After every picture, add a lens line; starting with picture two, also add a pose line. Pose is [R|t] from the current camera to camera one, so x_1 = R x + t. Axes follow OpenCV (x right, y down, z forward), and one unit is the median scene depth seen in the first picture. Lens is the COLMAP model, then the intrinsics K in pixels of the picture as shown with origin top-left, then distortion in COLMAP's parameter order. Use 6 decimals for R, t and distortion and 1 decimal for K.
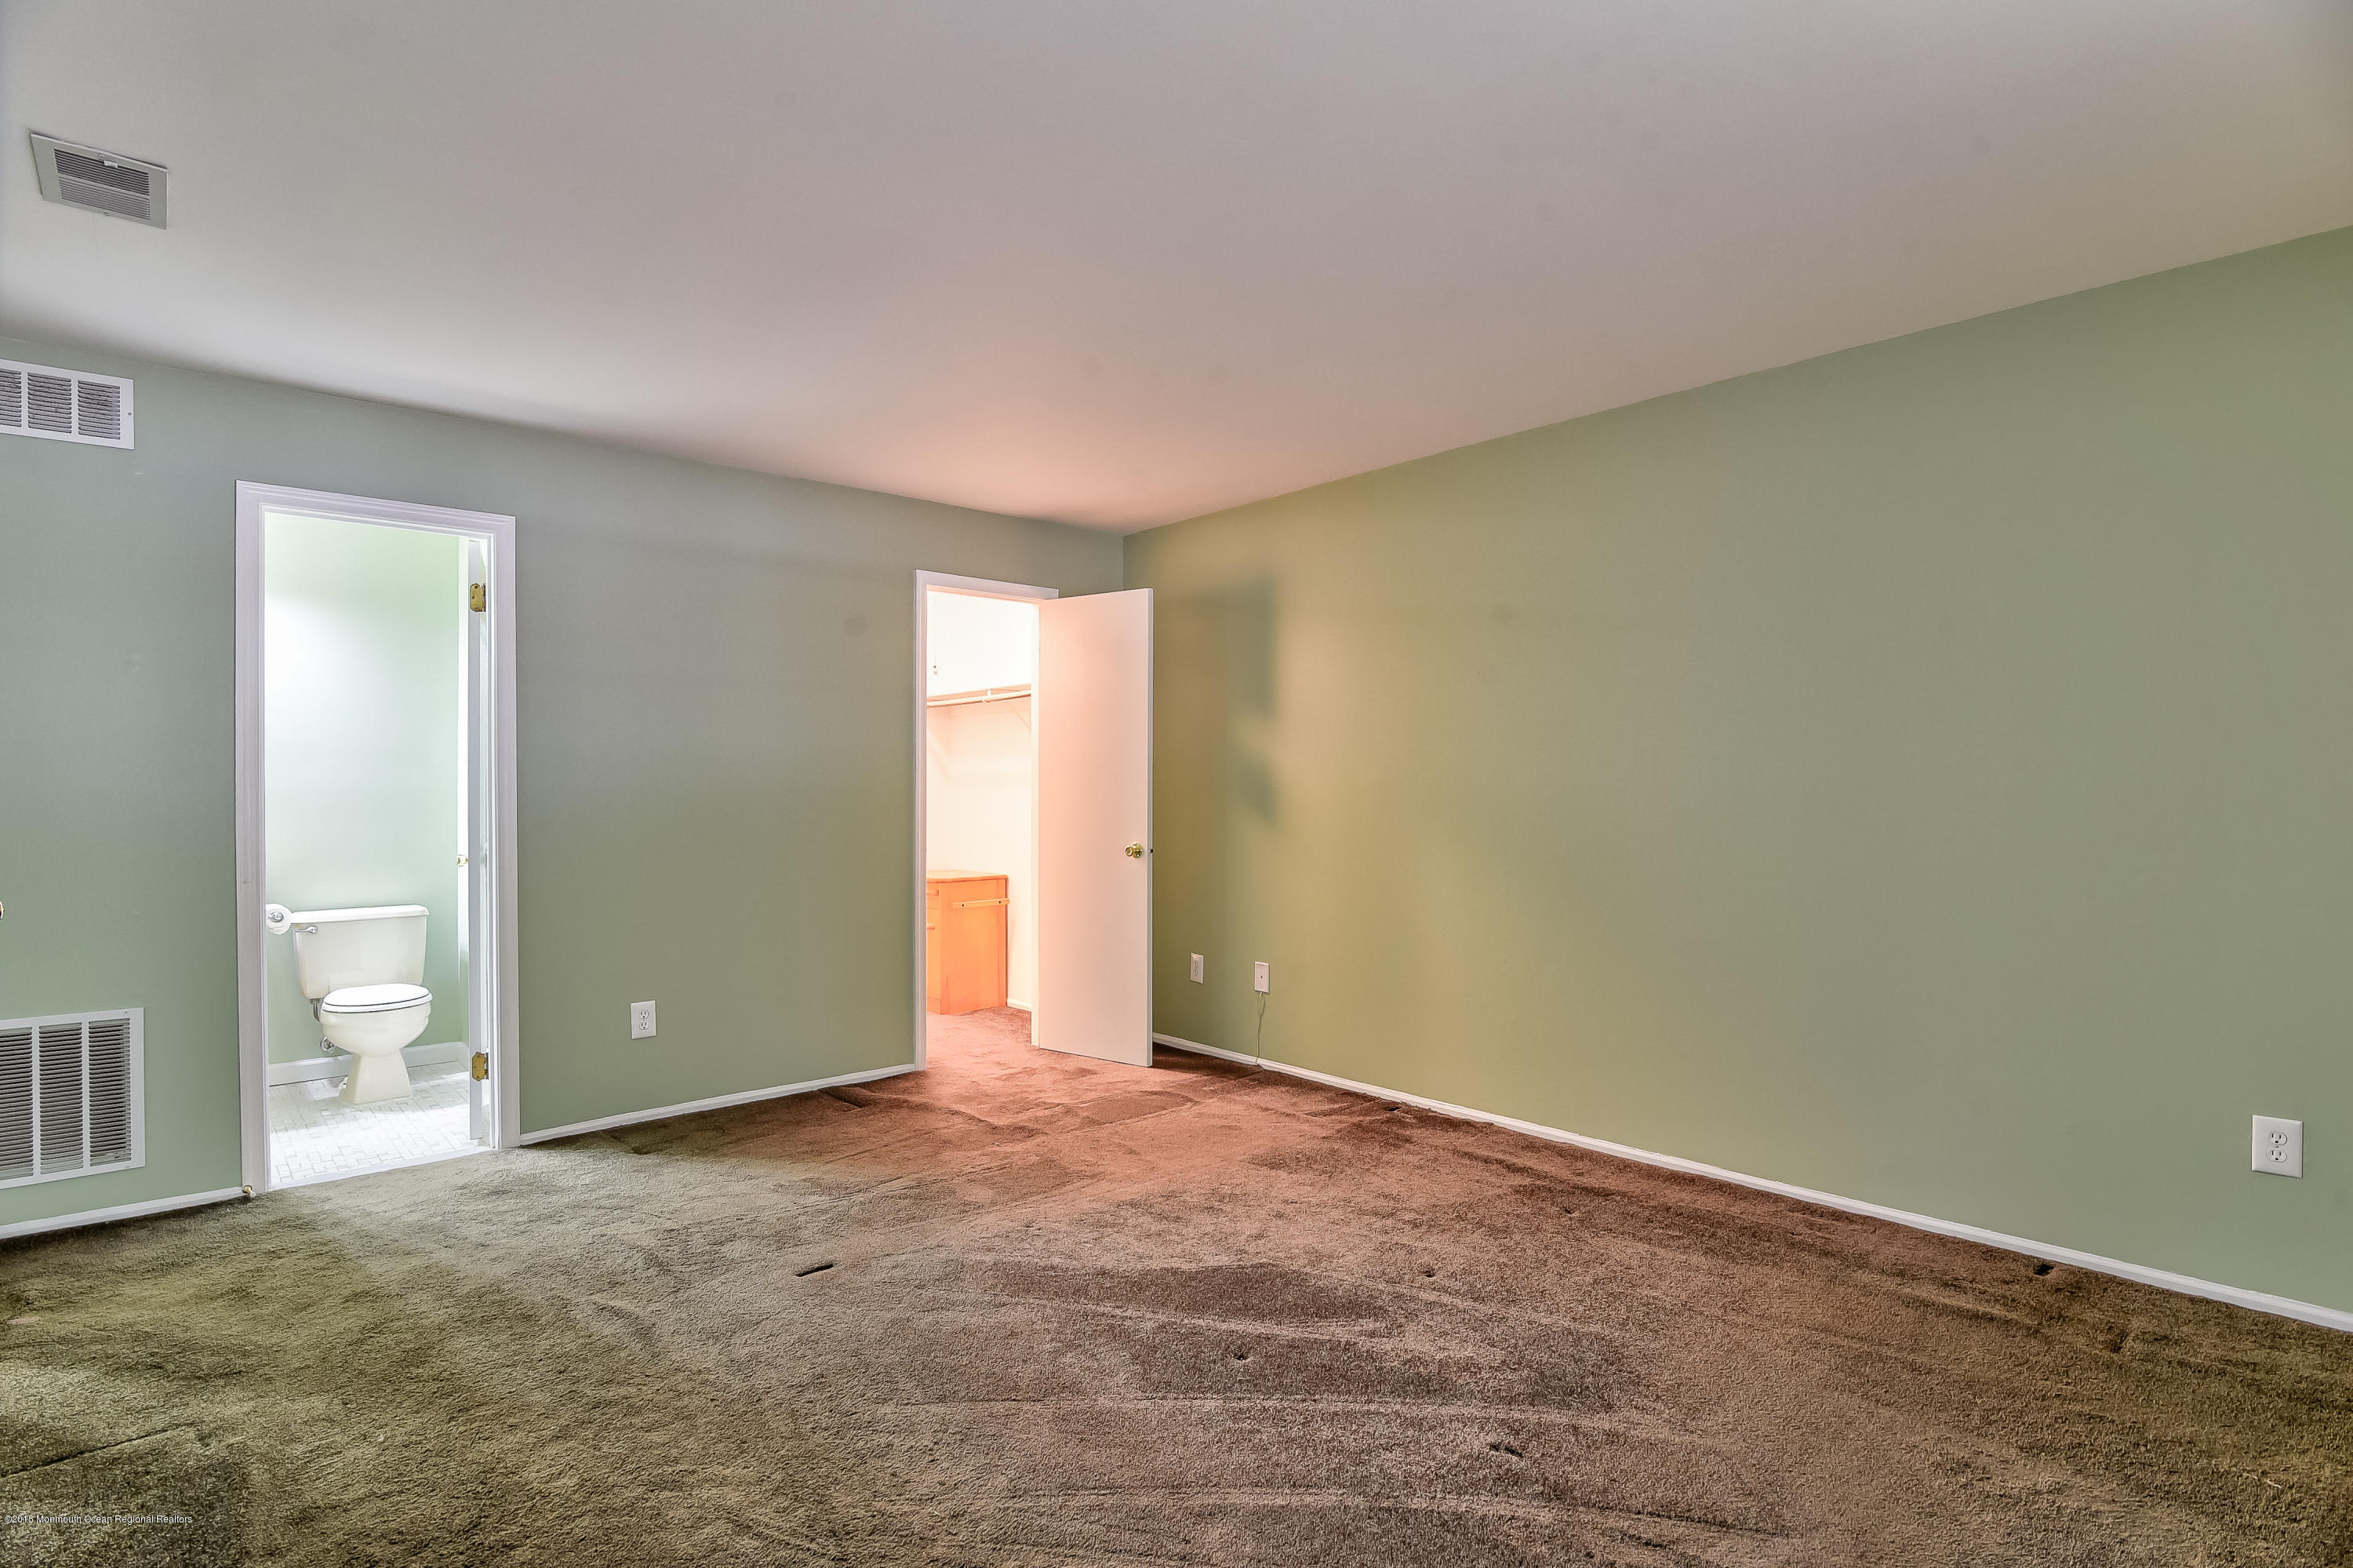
lens RADIAL K [[1149.8, 0, 1176.5], [0, 1149.8, 784.0], [0, 0, 1]] dist [-0.018246, -0.001459]
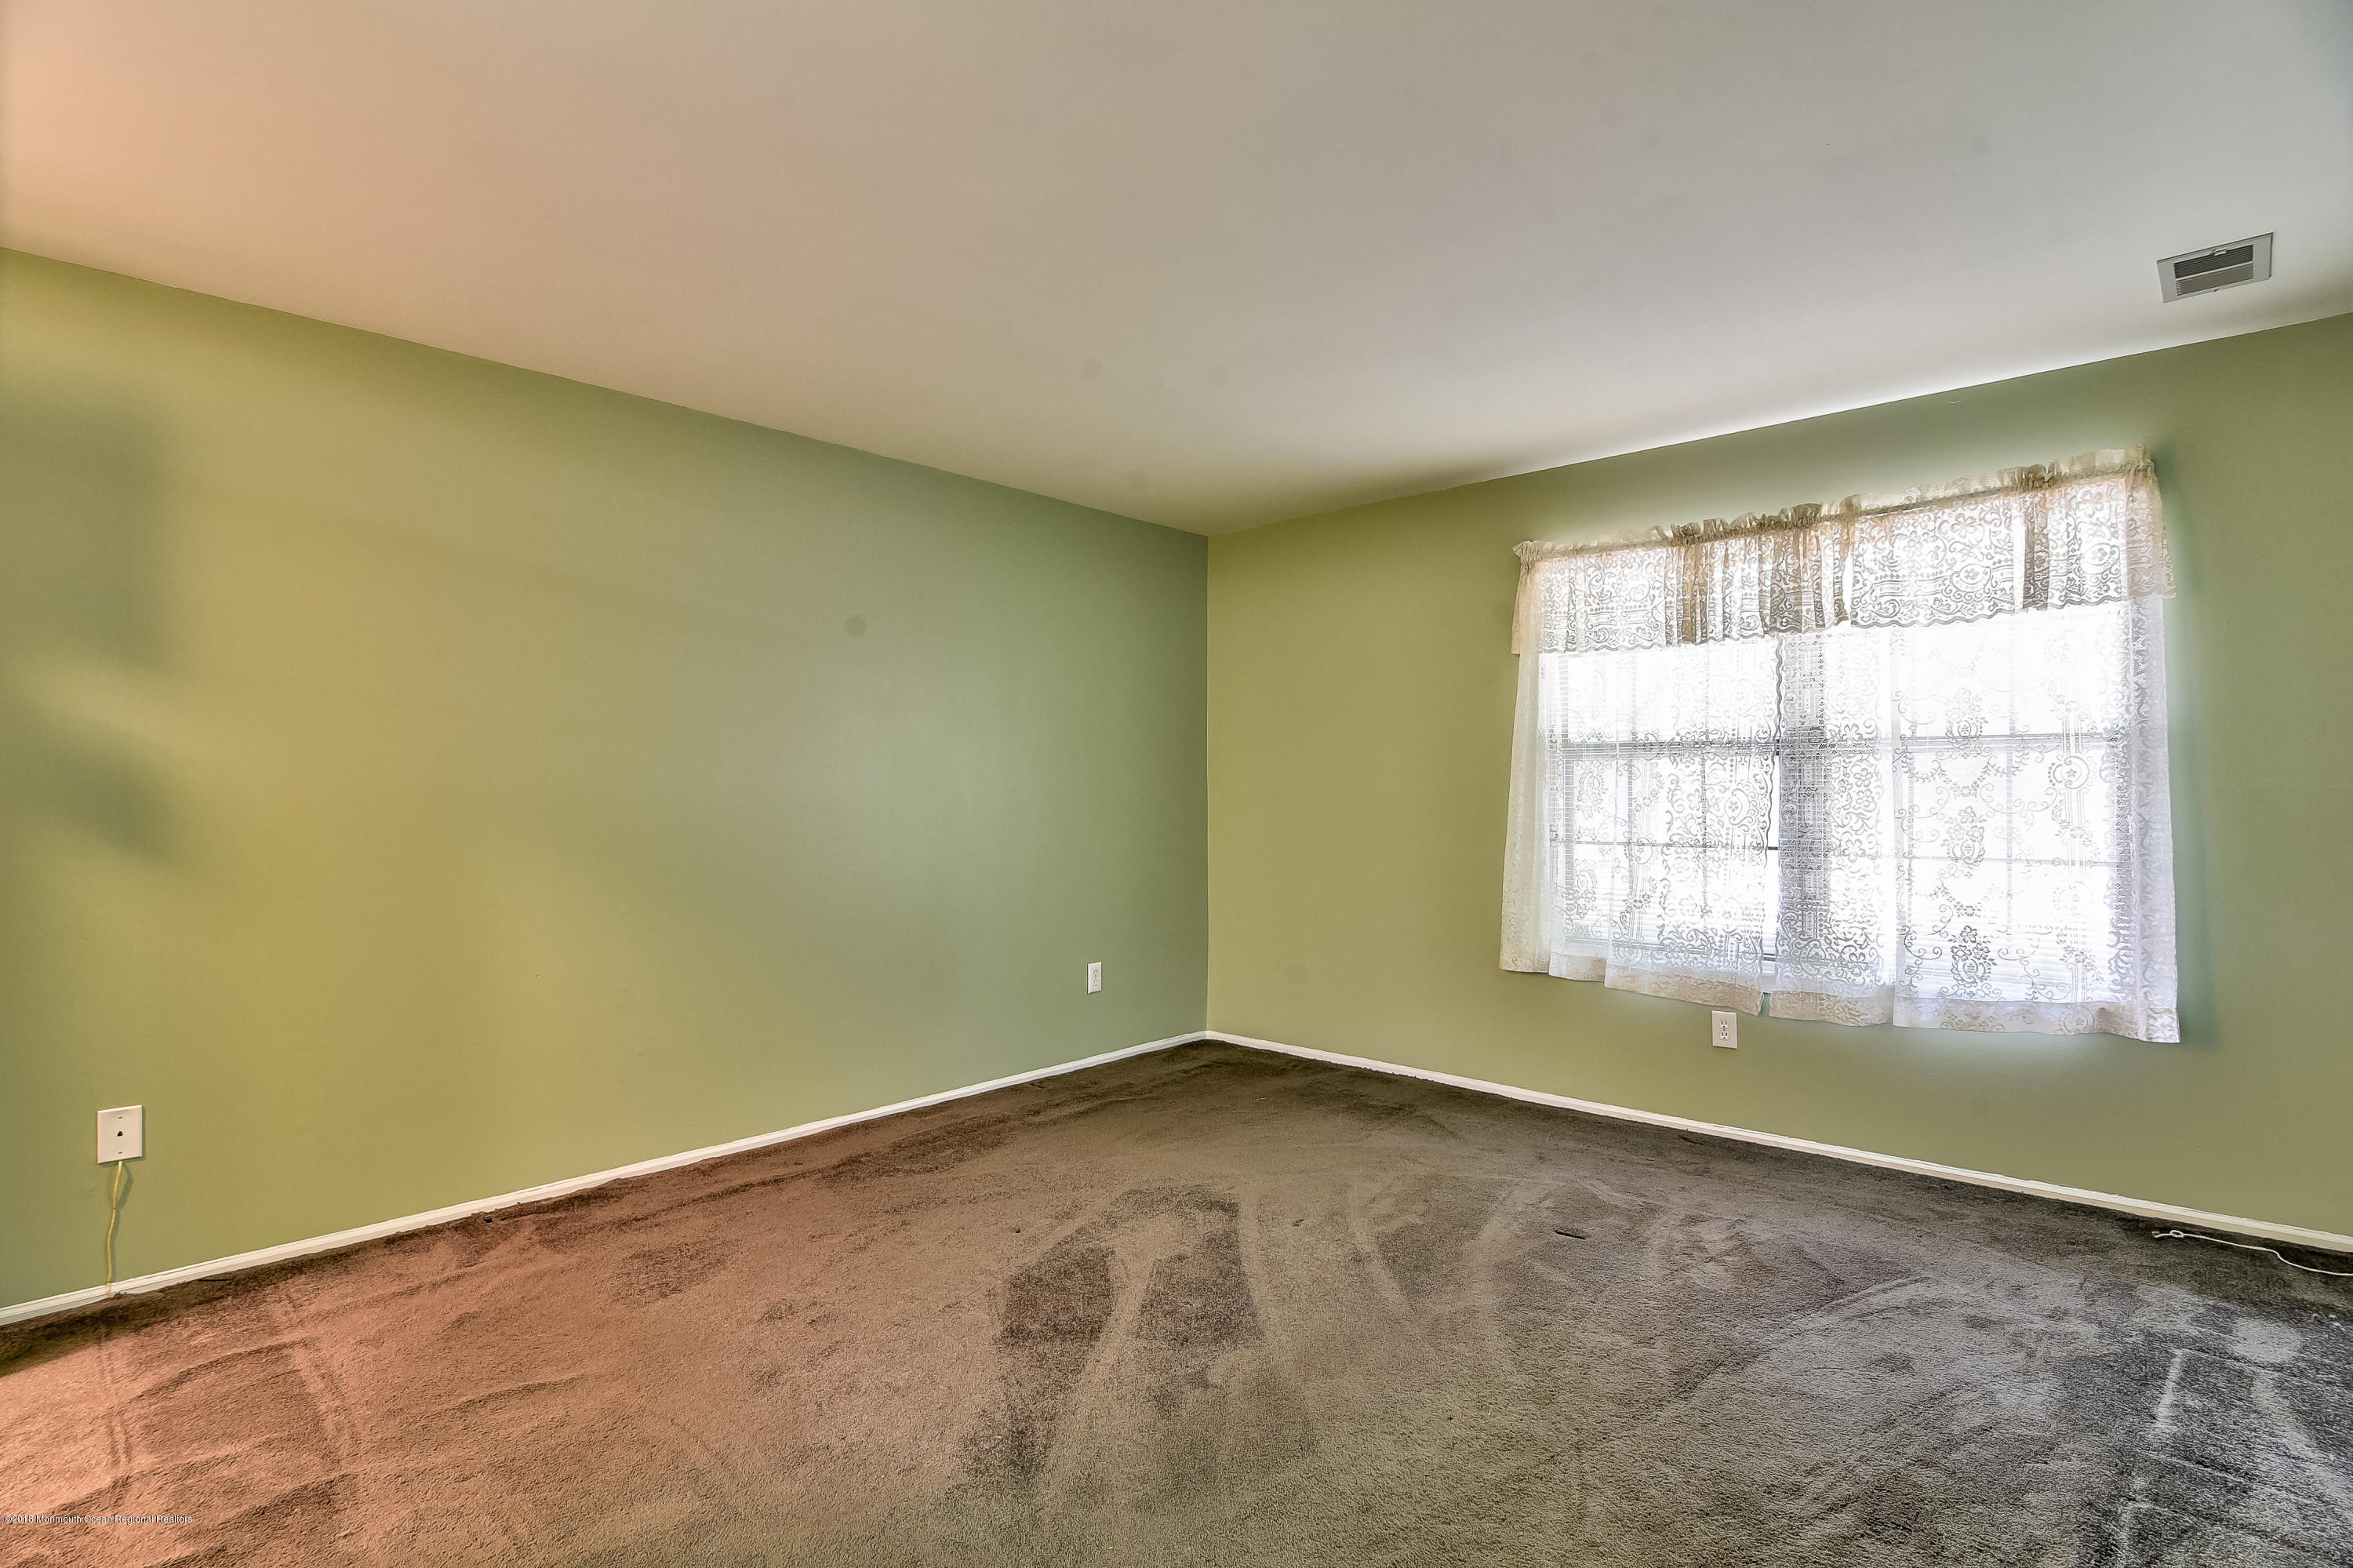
lens RADIAL K [[1149.8, 0, 1176.5], [0, 1149.8, 784.0], [0, 0, 1]] dist [-0.018246, -0.001459]
pose [[-0.086357, 0.000813, 0.996264, -0.626942], [-0.002661, 0.999996, -0.001047, -0.003580], [-0.996261, -0.002741, -0.086355, 0.656023]]
